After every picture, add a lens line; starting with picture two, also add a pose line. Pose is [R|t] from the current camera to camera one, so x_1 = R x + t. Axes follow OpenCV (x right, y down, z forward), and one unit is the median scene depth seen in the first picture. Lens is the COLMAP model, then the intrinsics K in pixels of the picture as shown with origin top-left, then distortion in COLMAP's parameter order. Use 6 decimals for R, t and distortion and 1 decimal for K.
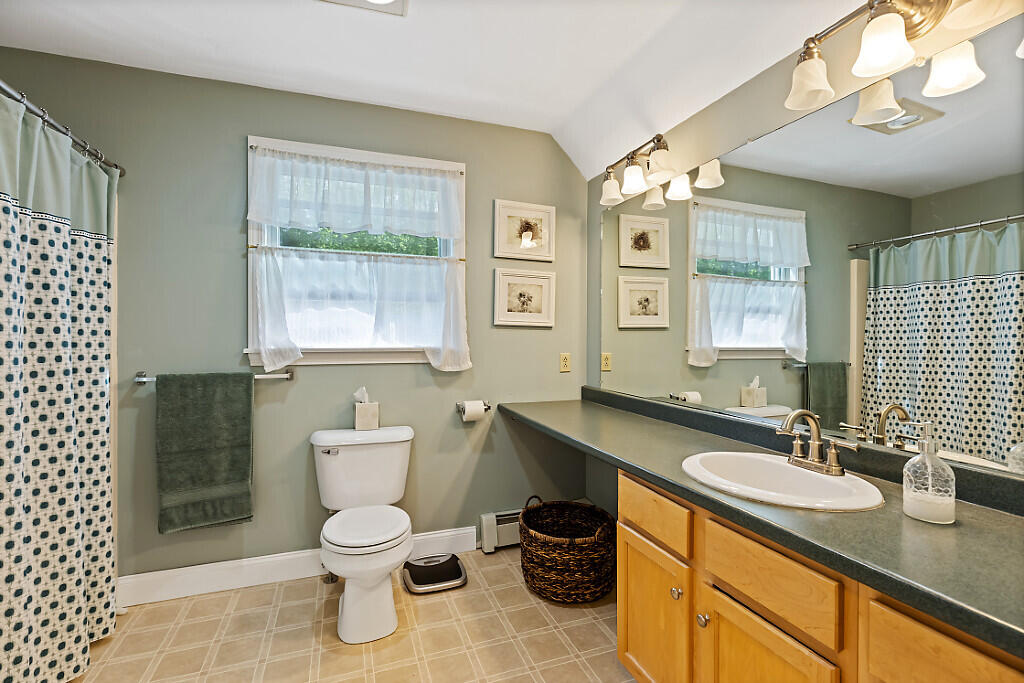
lens RADIAL K [[467.0, 0, 510.5], [0, 467.0, 347.5], [0, 0, 1]] dist [-0.002423, 0.000093]
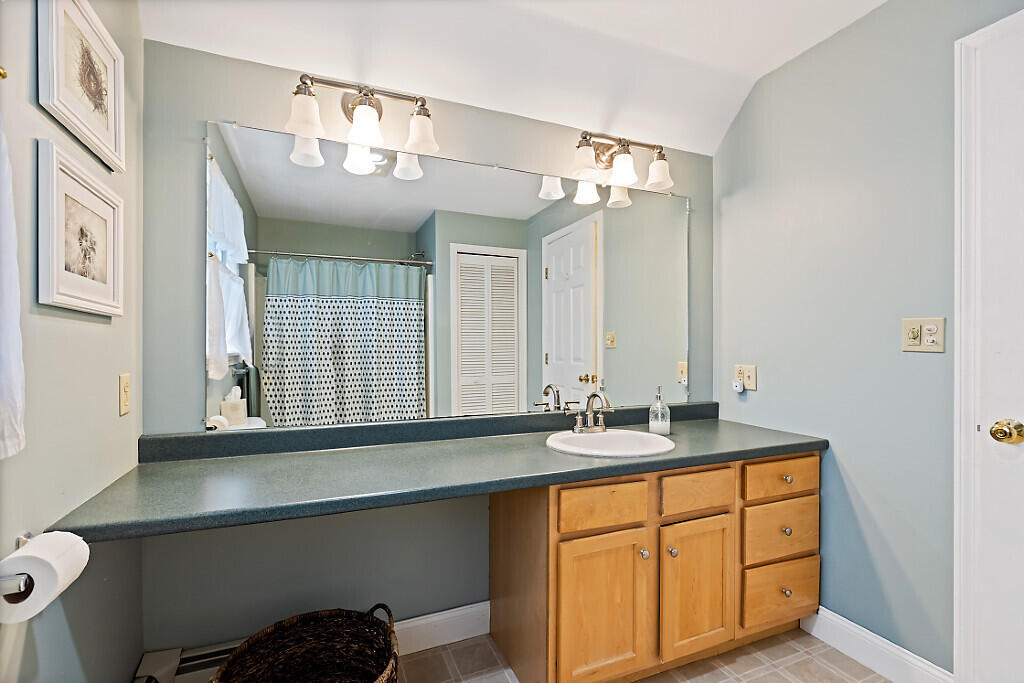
lens RADIAL K [[467.0, 0, 513.1], [0, 467.0, 339.4], [0, 0, 1]] dist [-0.002423, 0.000093]
pose [[-0.064933, 0.002232, 0.997887, -0.749818], [0.018343, 0.999831, -0.001043, -0.029836], [-0.997721, 0.018236, -0.064963, 1.272115]]
